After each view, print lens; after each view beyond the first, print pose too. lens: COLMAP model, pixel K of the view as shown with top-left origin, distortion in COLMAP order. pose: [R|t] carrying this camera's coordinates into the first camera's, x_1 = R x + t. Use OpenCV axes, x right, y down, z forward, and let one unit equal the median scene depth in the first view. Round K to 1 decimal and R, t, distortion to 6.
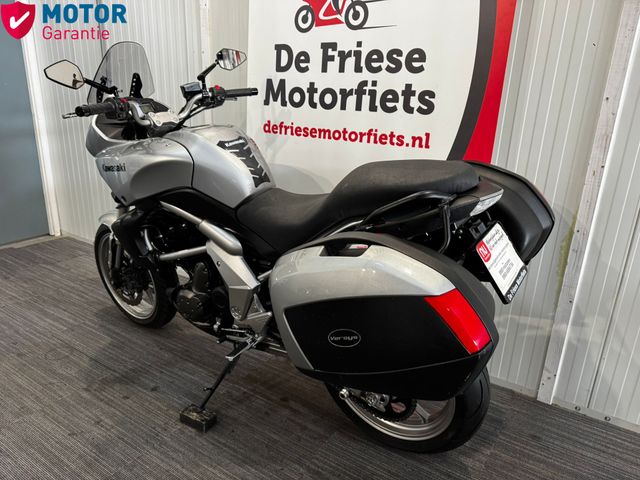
lens RADIAL K [[460.5, 0, 314.8], [0, 460.5, 245.4], [0, 0, 1]] dist [0.035605, -0.052305]
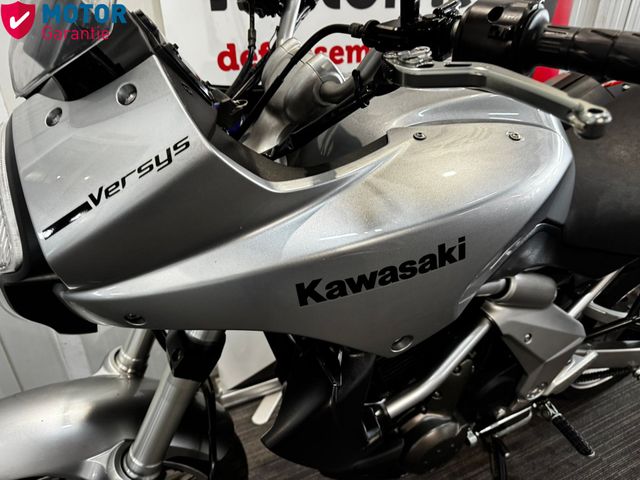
lens RADIAL K [[460.5, 0, 321.9], [0, 460.5, 242.3], [0, 0, 1]] dist [0.035605, -0.052305]
pose [[0.514148, -0.436869, 0.738104, -0.578155], [0.291023, 0.898366, 0.329004, -0.253826], [-0.806819, 0.045648, 0.589032, 0.766413]]
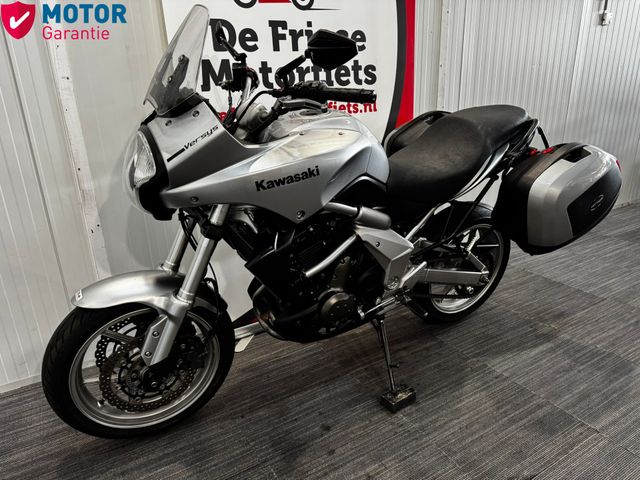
lens RADIAL K [[460.5, 0, 320.4], [0, 460.5, 242.5], [0, 0, 1]] dist [0.035605, -0.052305]
pose [[0.422313, -0.345708, 0.837937, -0.956146], [0.329883, 0.919641, 0.213159, -0.188132], [-0.844292, 0.186401, 0.502420, 0.528945]]
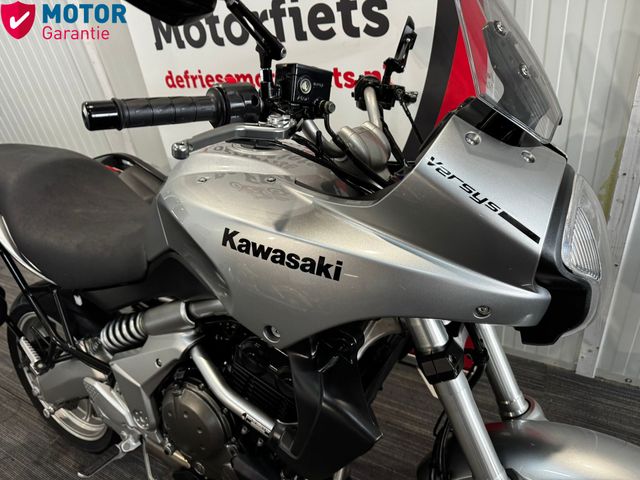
lens RADIAL K [[460.5, 0, 314.5], [0, 460.5, 241.3], [0, 0, 1]] dist [0.035605, -0.052305]
pose [[0.979802, -0.195479, -0.042145, 0.115845], [0.199873, 0.950772, 0.236818, -0.169831], [-0.006223, -0.240458, 0.970640, 0.282584]]
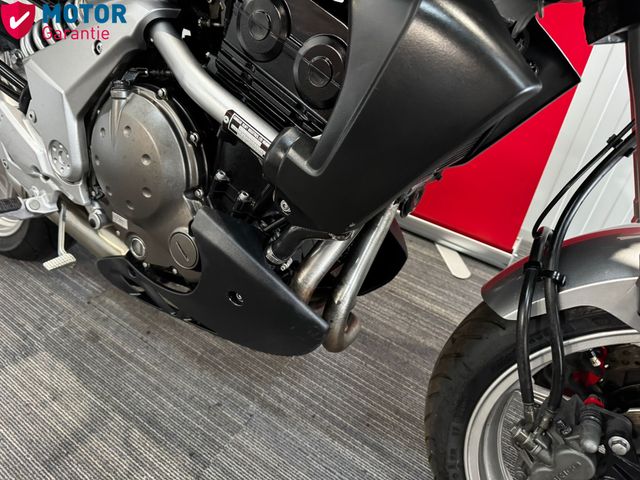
lens RADIAL K [[460.5, 0, 312.0], [0, 460.5, 250.0], [0, 0, 1]] dist [0.035605, -0.052305]
pose [[0.999704, 0.014545, -0.019496, 0.047990], [-0.006235, 0.927967, 0.372610, 0.058140], [0.023511, -0.372378, 0.927783, 0.421186]]
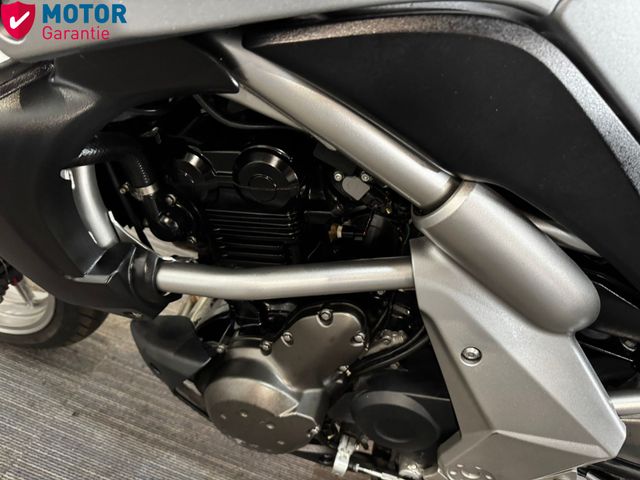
lens RADIAL K [[460.5, 0, 316.7], [0, 460.5, 251.1], [0, 0, 1]] dist [0.035605, -0.052305]
pose [[0.925190, -0.026284, 0.378594, -0.335190], [-0.107019, 0.939042, 0.326722, -0.076114], [-0.364103, -0.342797, 0.865979, 0.724378]]
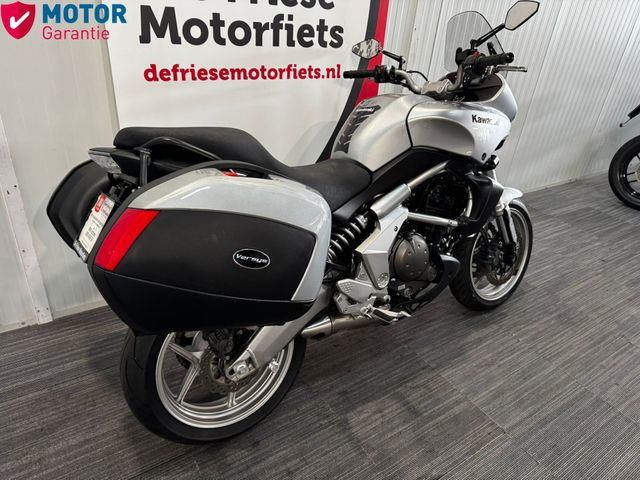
lens RADIAL K [[460.5, 0, 328.2], [0, 460.5, 243.1], [0, 0, 1]] dist [0.035605, -0.052305]
pose [[0.368232, -0.456662, 0.809855, -0.858487], [0.211494, 0.889367, 0.405334, -0.301454], [-0.905359, 0.022023, 0.424075, 0.509386]]
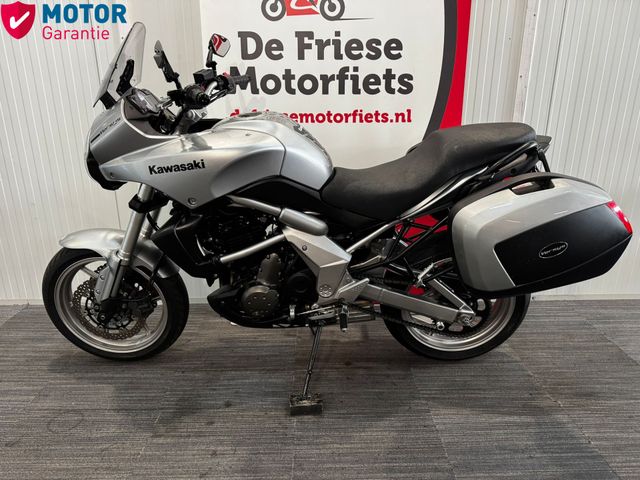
lens RADIAL K [[460.5, 0, 323.4], [0, 460.5, 244.9], [0, 0, 1]] dist [0.035605, -0.052305]
pose [[0.819990, -0.210429, 0.532294, -0.622554], [0.206225, 0.976125, 0.068199, -0.023203], [-0.533936, 0.053850, 0.843808, 0.108123]]
